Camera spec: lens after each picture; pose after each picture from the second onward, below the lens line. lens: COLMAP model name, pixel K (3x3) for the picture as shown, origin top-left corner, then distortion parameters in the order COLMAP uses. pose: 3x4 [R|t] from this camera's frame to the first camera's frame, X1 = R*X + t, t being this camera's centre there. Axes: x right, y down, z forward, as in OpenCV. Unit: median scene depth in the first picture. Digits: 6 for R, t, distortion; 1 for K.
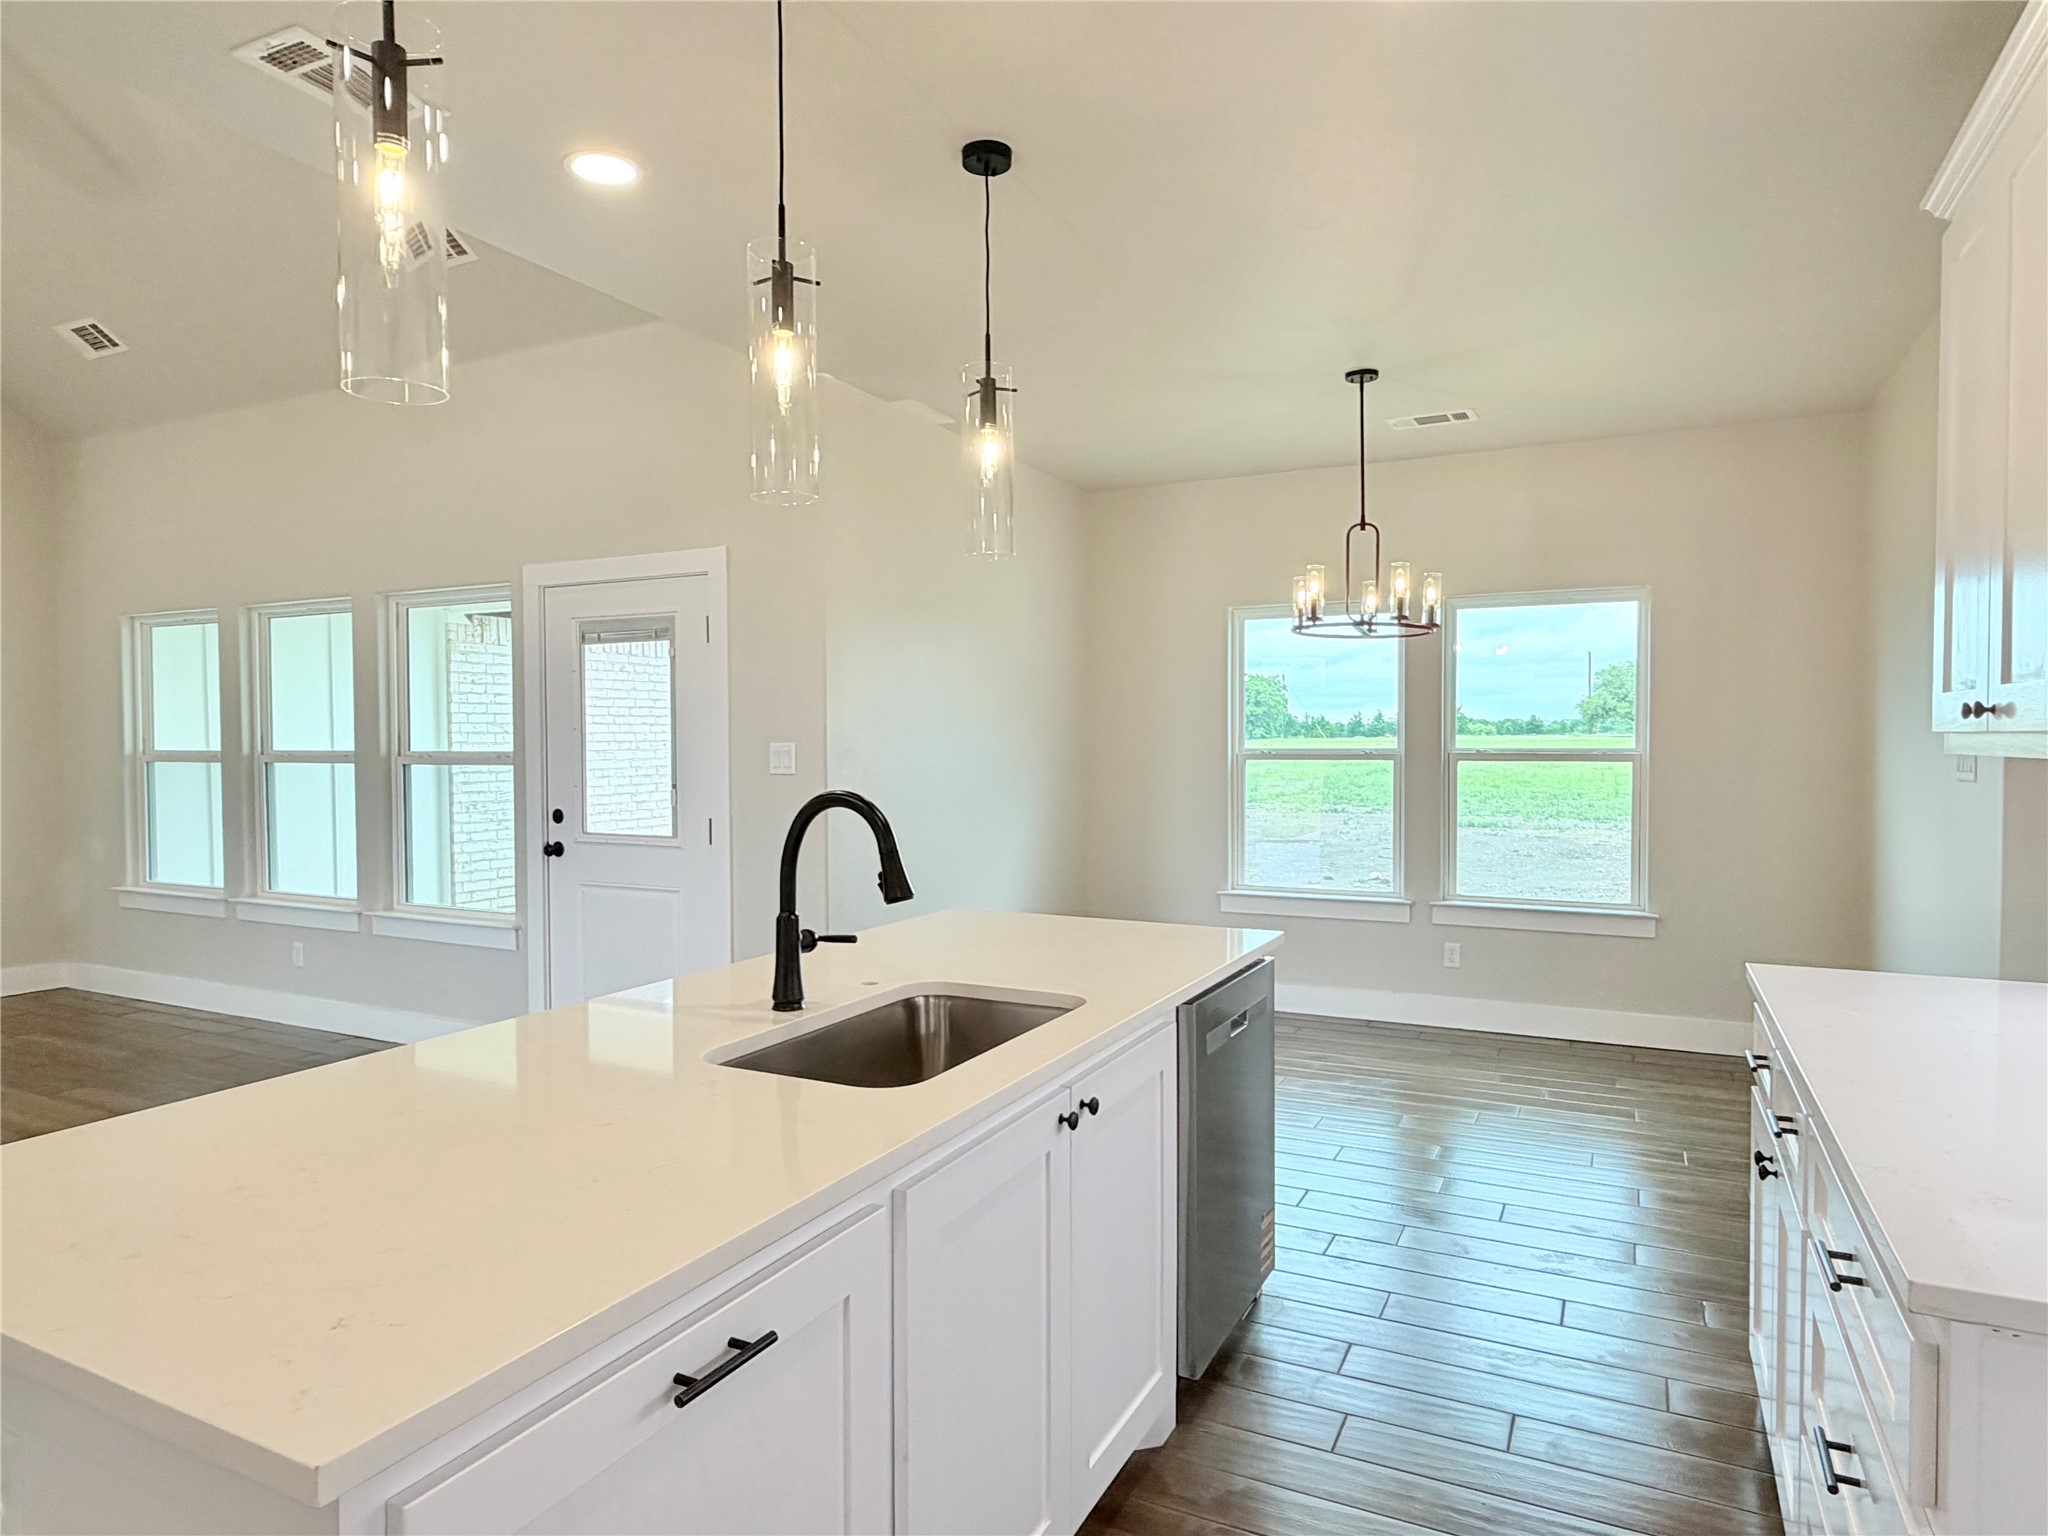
lens RADIAL K [[1224.1, 0, 1019.1], [0, 1224.1, 783.4], [0, 0, 1]] dist [0.000011, 0.002769]
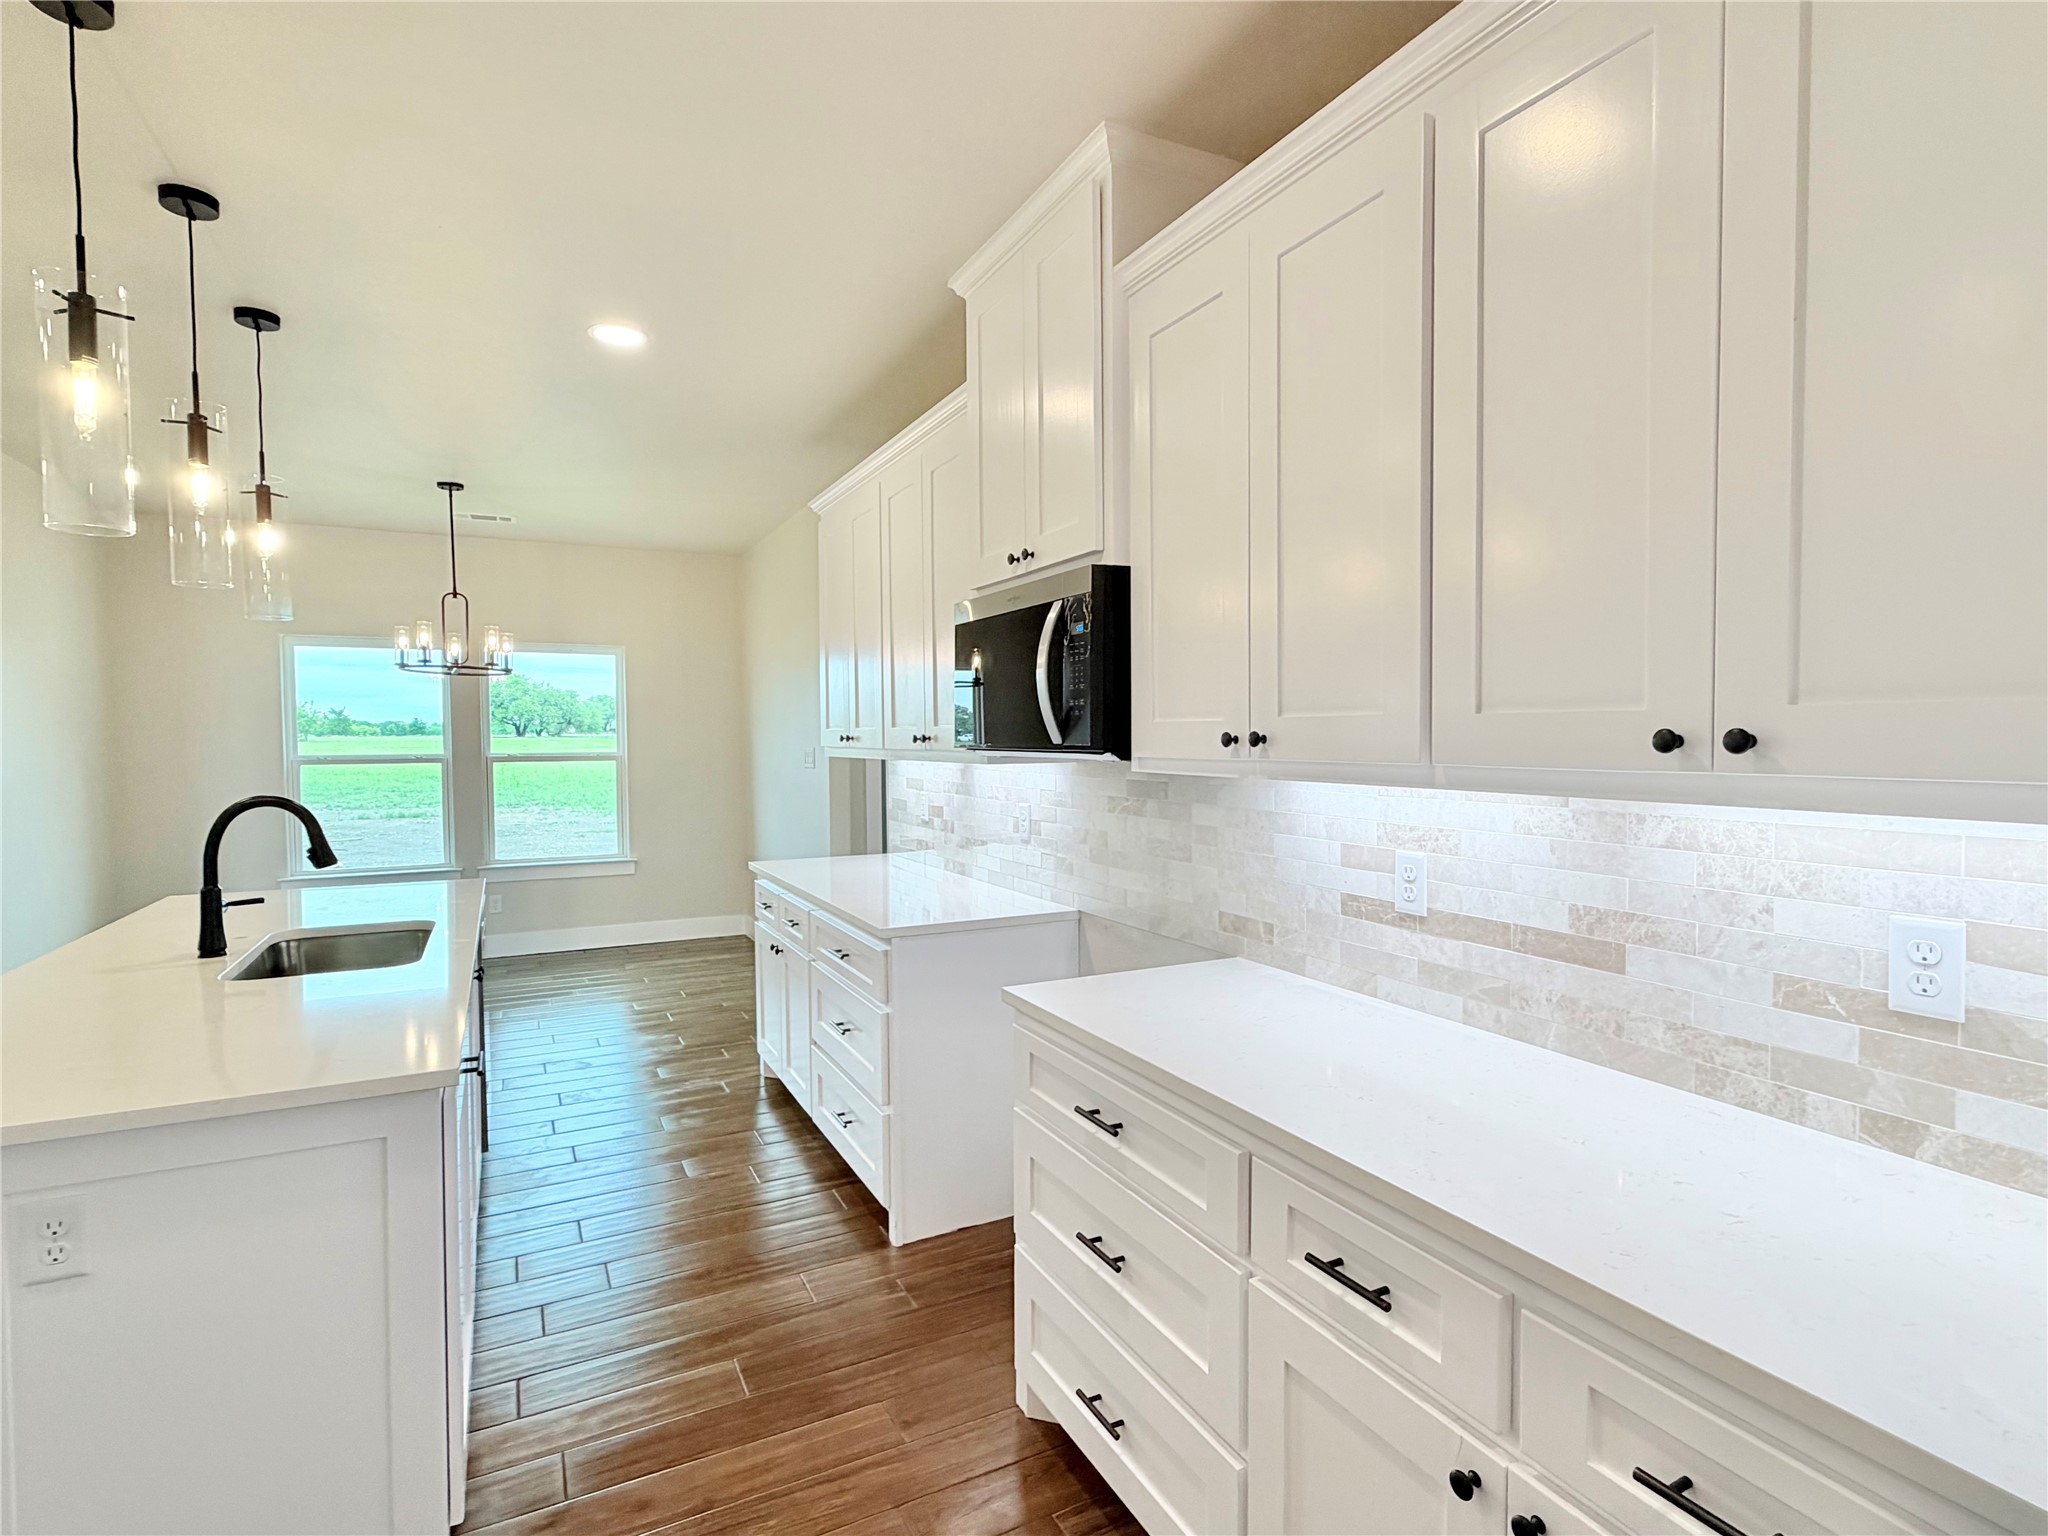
lens RADIAL K [[1014.8, 0, 1024.9], [0, 1014.8, 767.8], [0, 0, 1]] dist [0.002856, -0.000814]
pose [[0.592240, -0.024523, 0.805388, -0.213981], [0.030878, 0.999493, 0.007727, -0.002859], [-0.805170, 0.020292, 0.592697, -0.157114]]
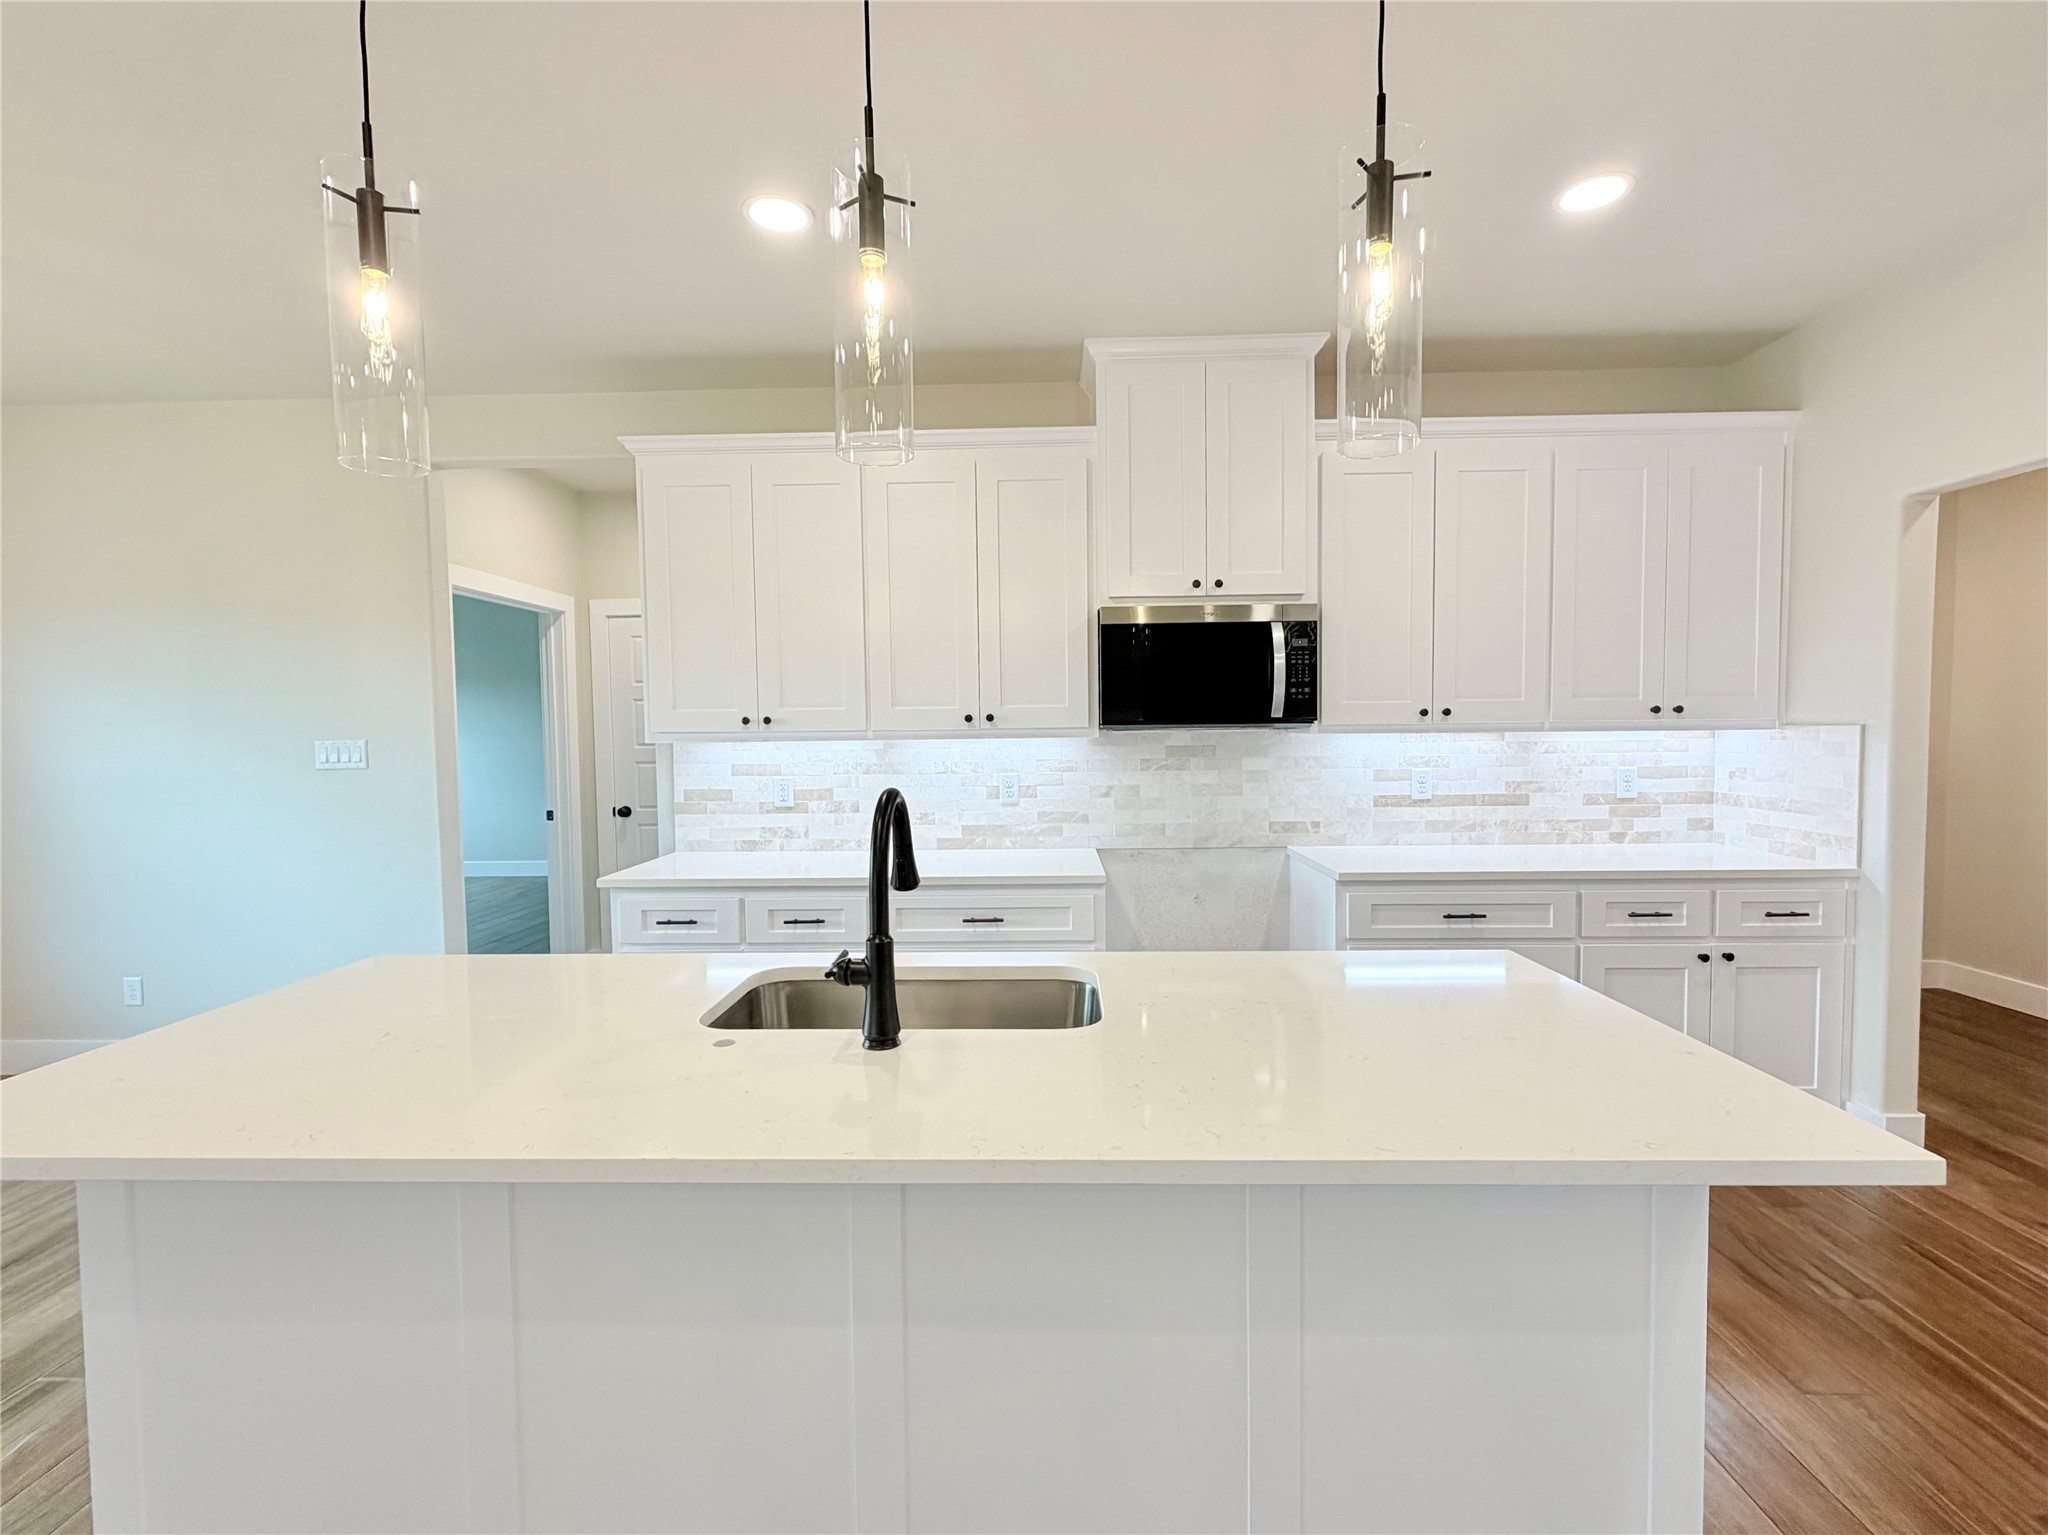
lens RADIAL K [[883.9, 0, 1024.5], [0, 883.9, 766.6], [0, 0, 1]] dist [-0.001420, 0.000099]
pose [[-0.412791, -0.033032, 0.910227, -0.303010], [0.046982, 0.997240, 0.057496, -0.017059], [-0.909613, 0.066498, -0.410100, 0.438995]]
